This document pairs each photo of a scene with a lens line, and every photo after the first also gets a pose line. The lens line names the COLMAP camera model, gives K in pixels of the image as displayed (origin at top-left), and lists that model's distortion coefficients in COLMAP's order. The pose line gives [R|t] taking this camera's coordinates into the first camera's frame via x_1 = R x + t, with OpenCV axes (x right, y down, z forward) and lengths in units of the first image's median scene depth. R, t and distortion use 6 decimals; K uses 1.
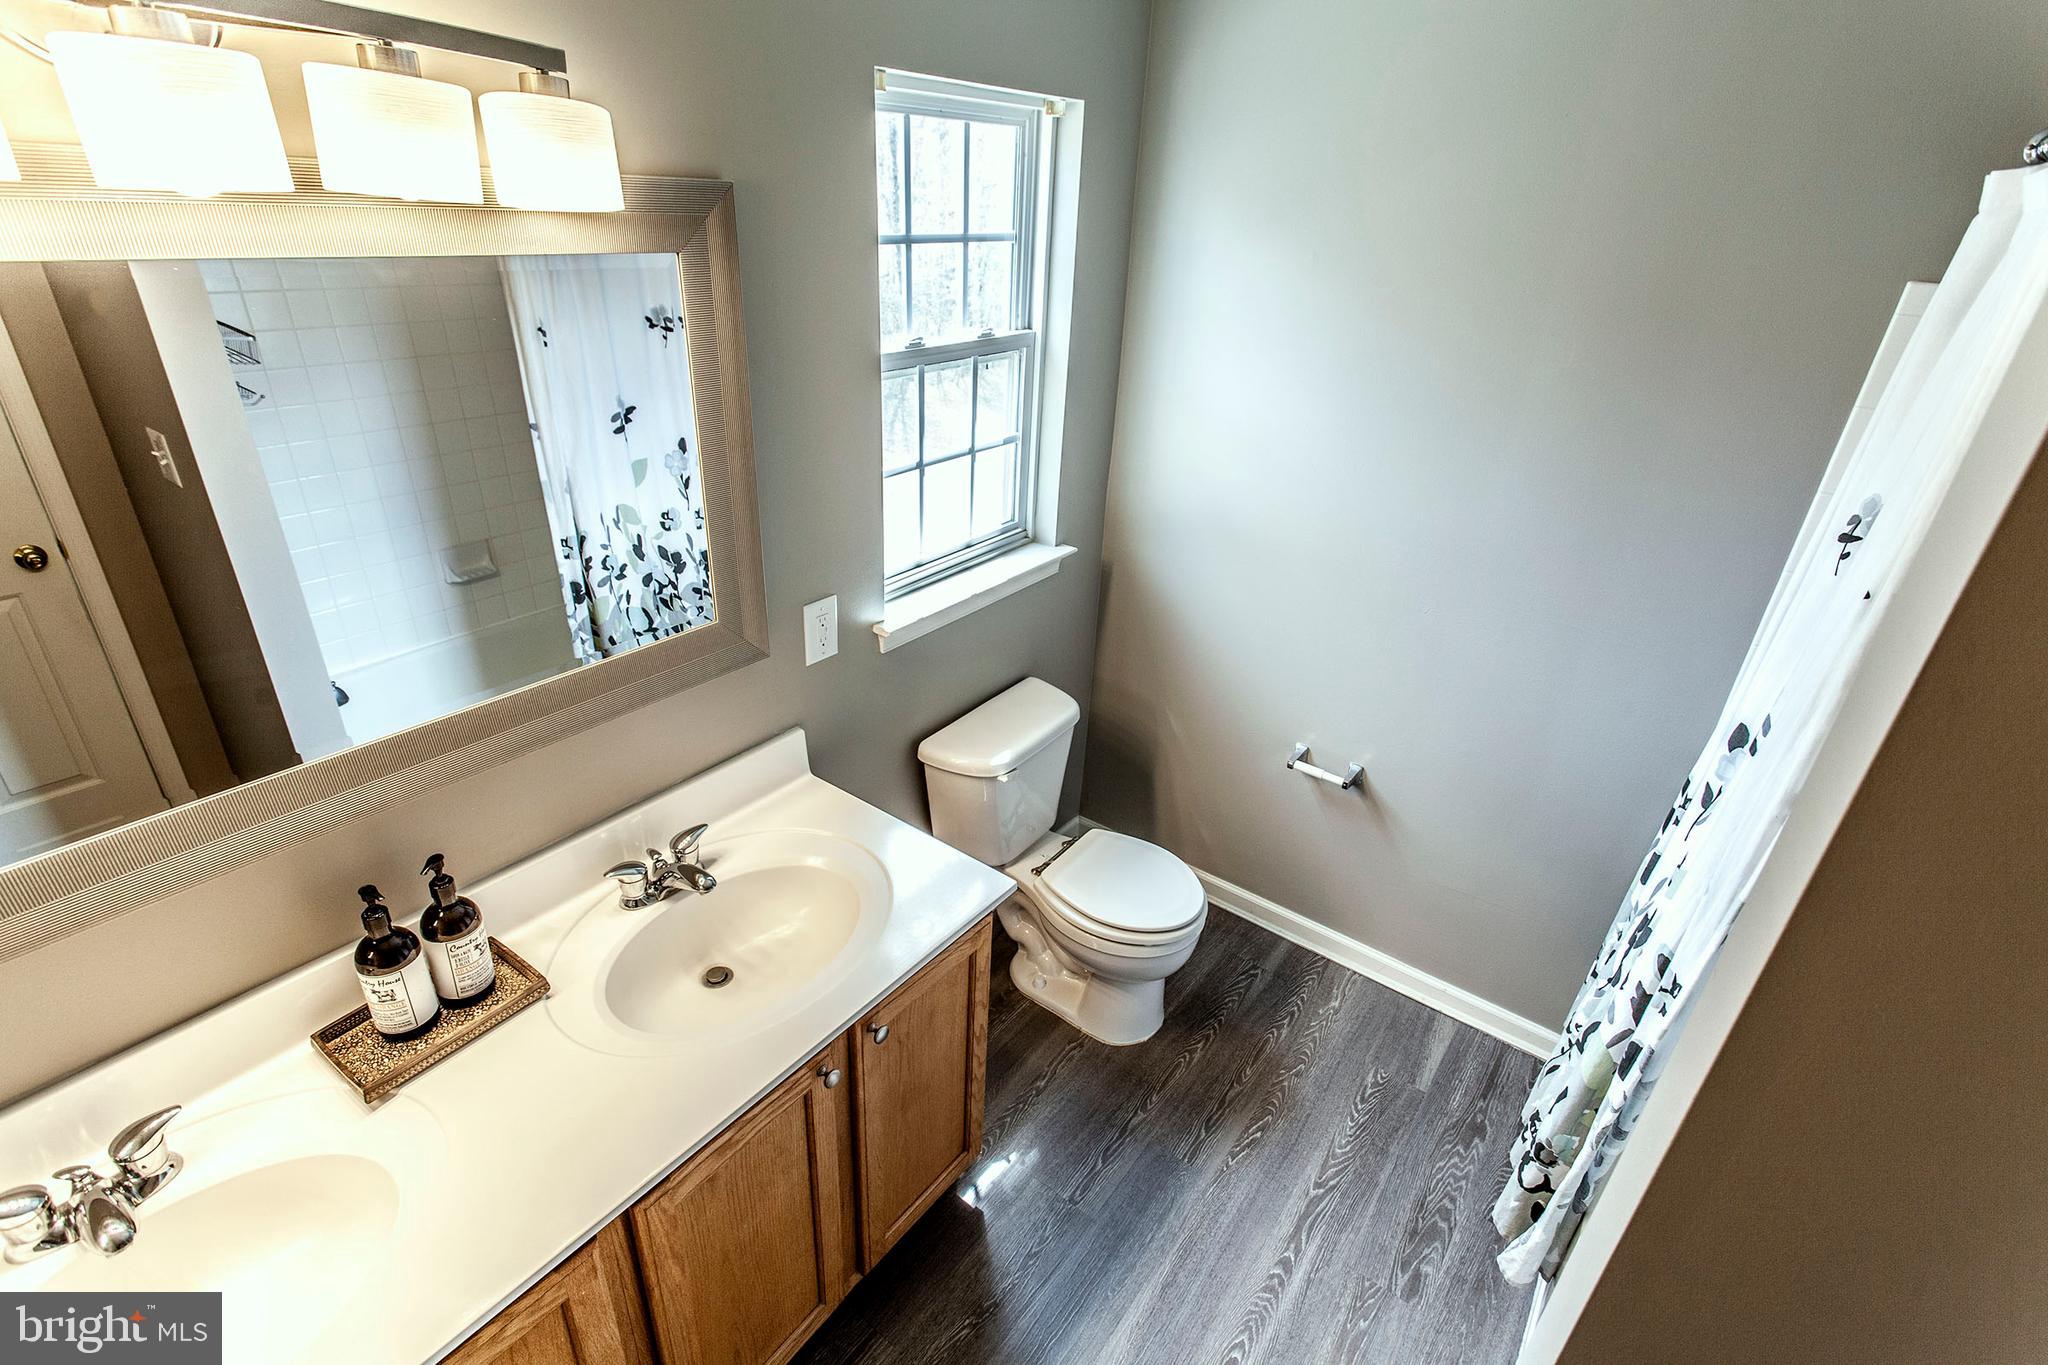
lens RADIAL K [[973.3, 0, 1017.1], [0, 973.3, 679.5], [0, 0, 1]] dist [-0.011088, 0.009928]
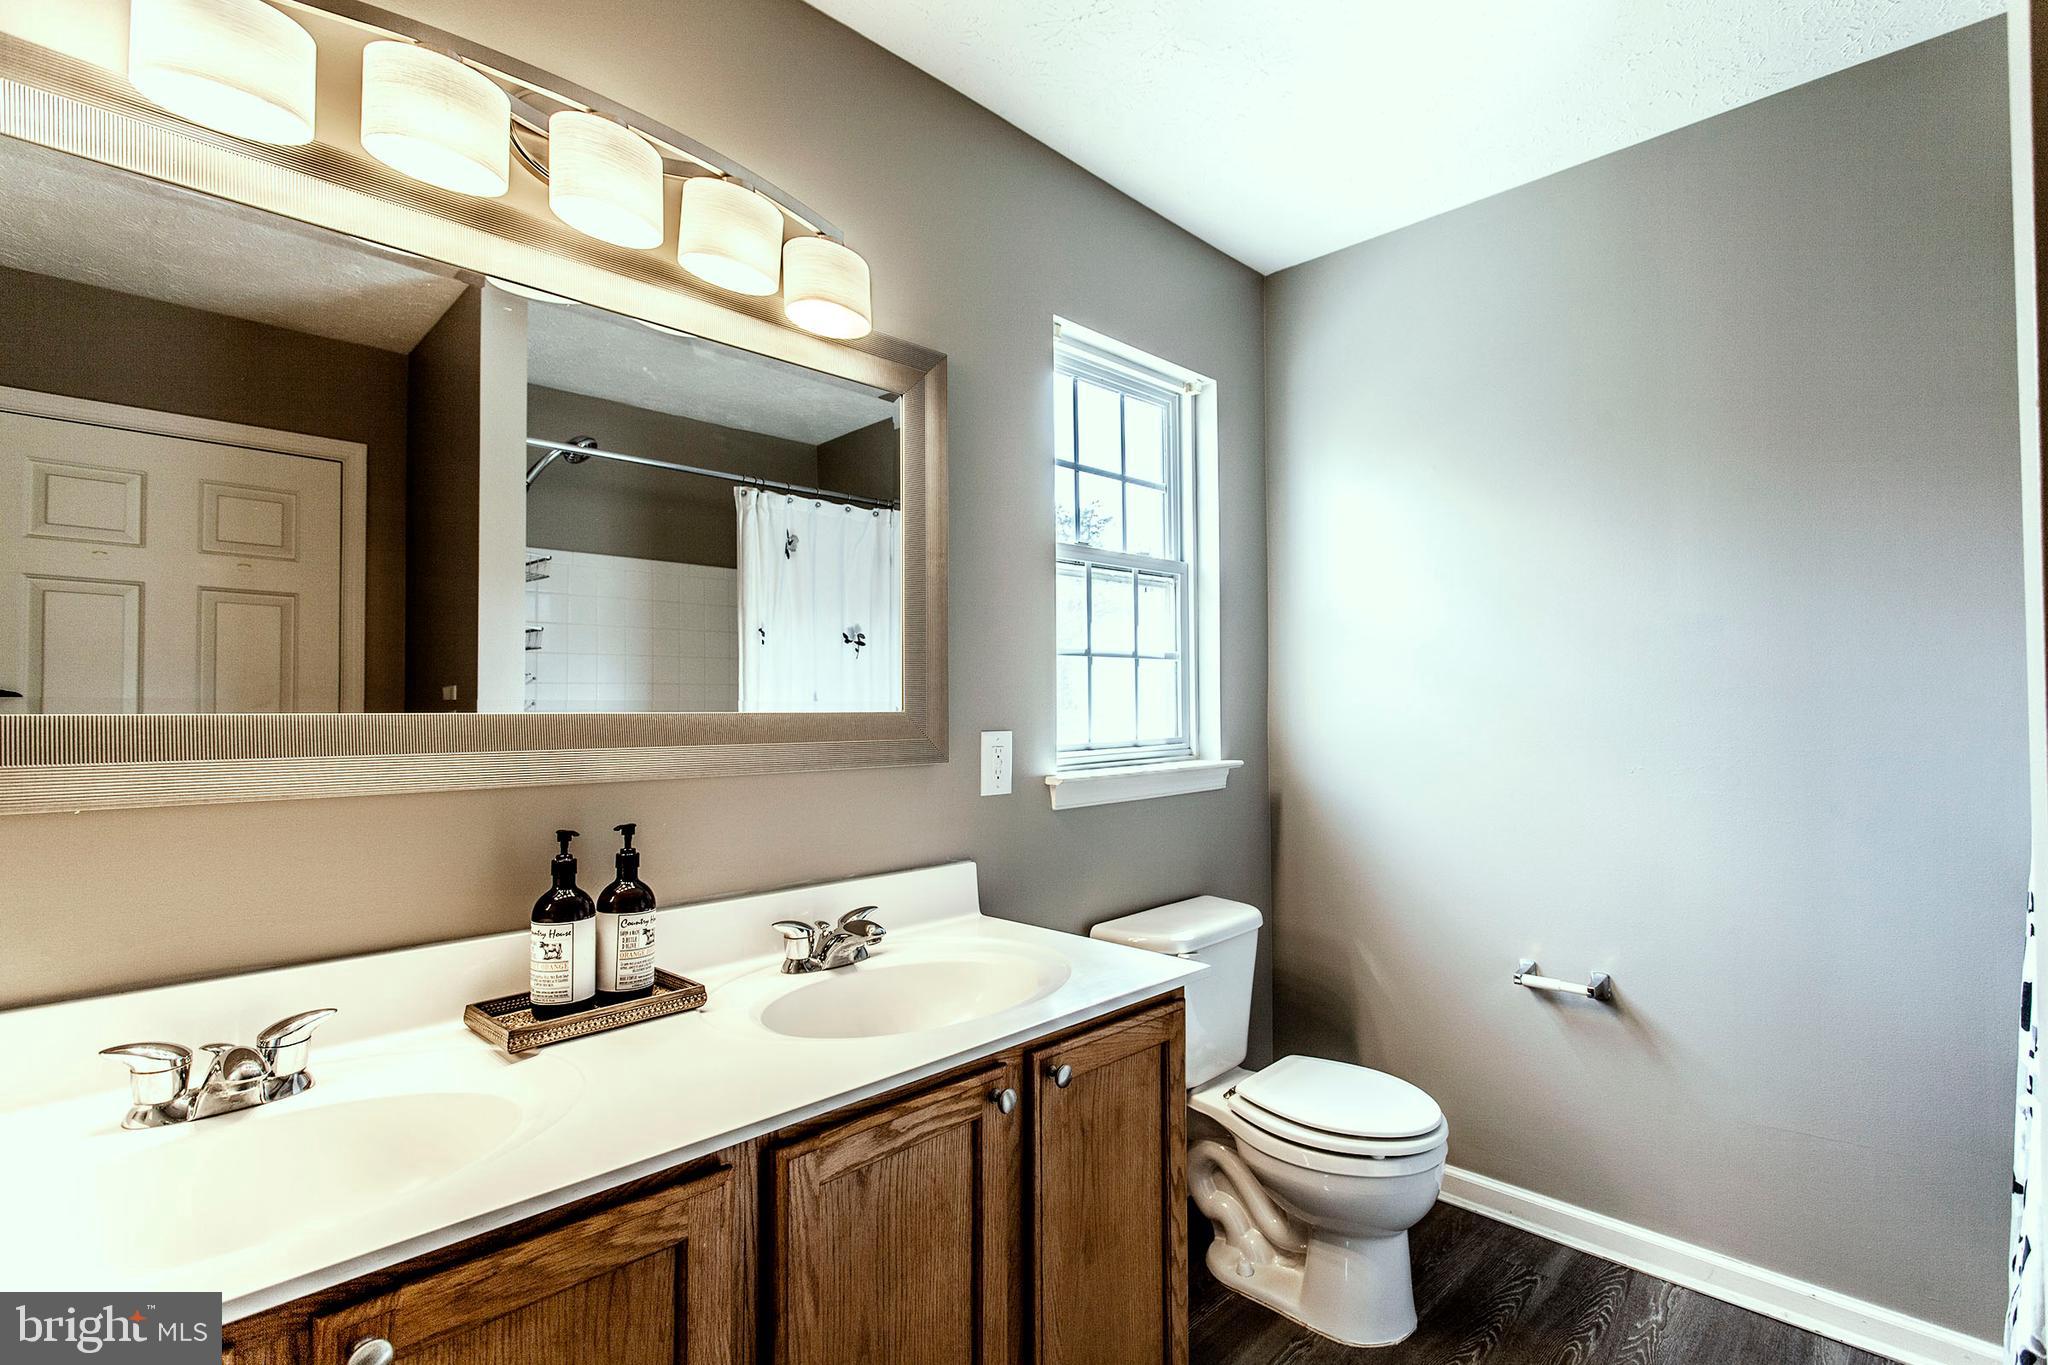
lens RADIAL K [[973.3, 0, 1017.1], [0, 973.3, 679.5], [0, 0, 1]] dist [-0.011088, 0.009928]
pose [[0.988853, -0.055407, -0.138201, -0.029748], [-0.018134, 0.876459, -0.481134, 0.322049], [0.147785, 0.478277, 0.865685, 0.065482]]
